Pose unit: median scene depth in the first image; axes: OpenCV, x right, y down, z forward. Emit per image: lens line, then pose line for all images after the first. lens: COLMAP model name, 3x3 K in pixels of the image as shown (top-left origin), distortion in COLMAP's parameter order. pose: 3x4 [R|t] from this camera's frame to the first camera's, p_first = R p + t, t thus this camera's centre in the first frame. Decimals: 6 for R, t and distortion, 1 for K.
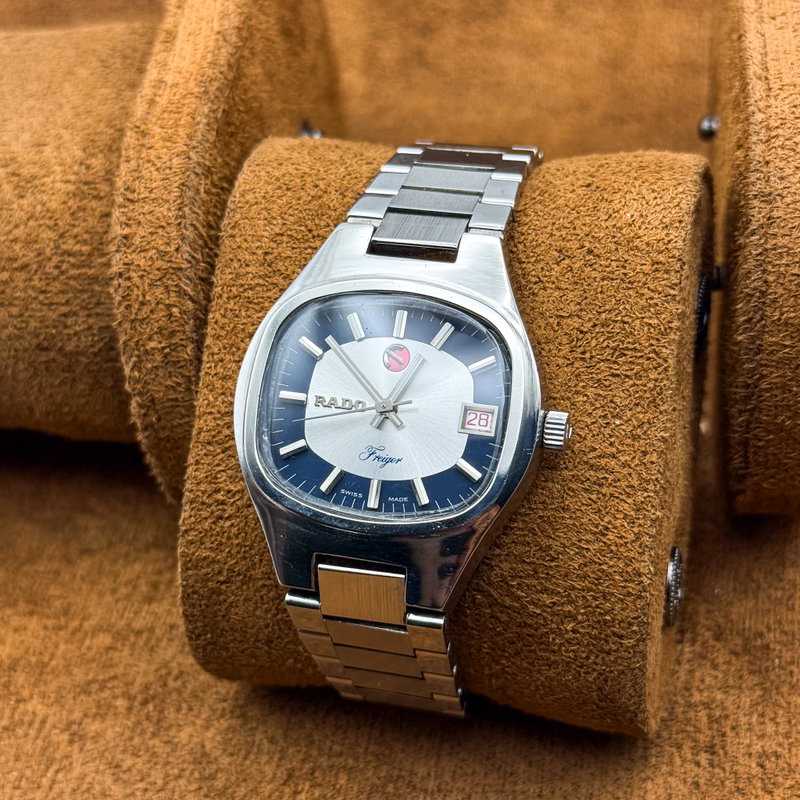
lens RADIAL K [[1680.4, 0, 397.9], [0, 1680.4, 421.2], [0, 0, 1]] dist [0.076436, 0.228392]
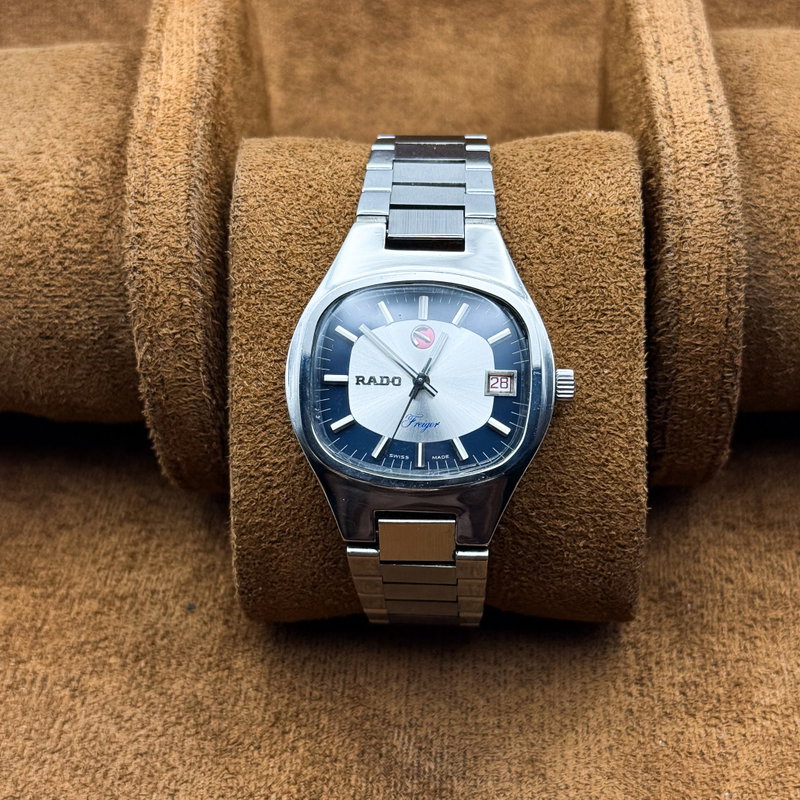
lens RADIAL K [[1680.4, 0, 397.9], [0, 1680.4, 421.2], [0, 0, 1]] dist [0.076436, 0.228392]
pose [[0.970687, -0.113588, 0.211814, -0.270228], [0.096319, 0.991258, 0.090168, -0.086173], [-0.220205, -0.067123, 0.973142, -0.138659]]
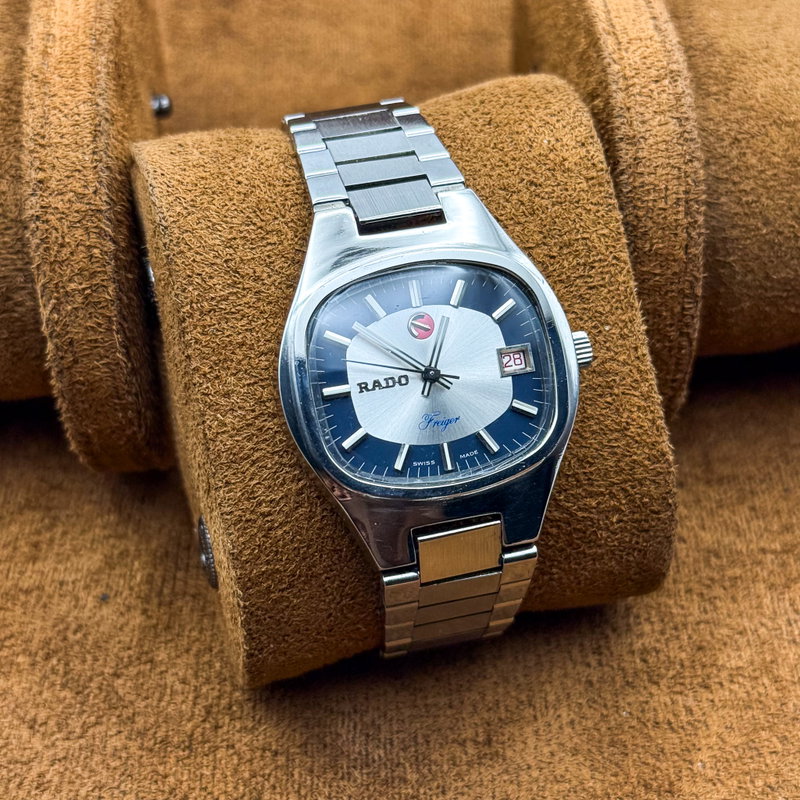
lens RADIAL K [[1680.4, 0, 397.9], [0, 1680.4, 421.2], [0, 0, 1]] dist [0.076436, 0.228392]
pose [[0.854424, -0.291648, 0.430002, -0.472394], [0.261698, 0.956522, 0.128760, -0.117628], [-0.448859, 0.002515, 0.893599, 0.078680]]
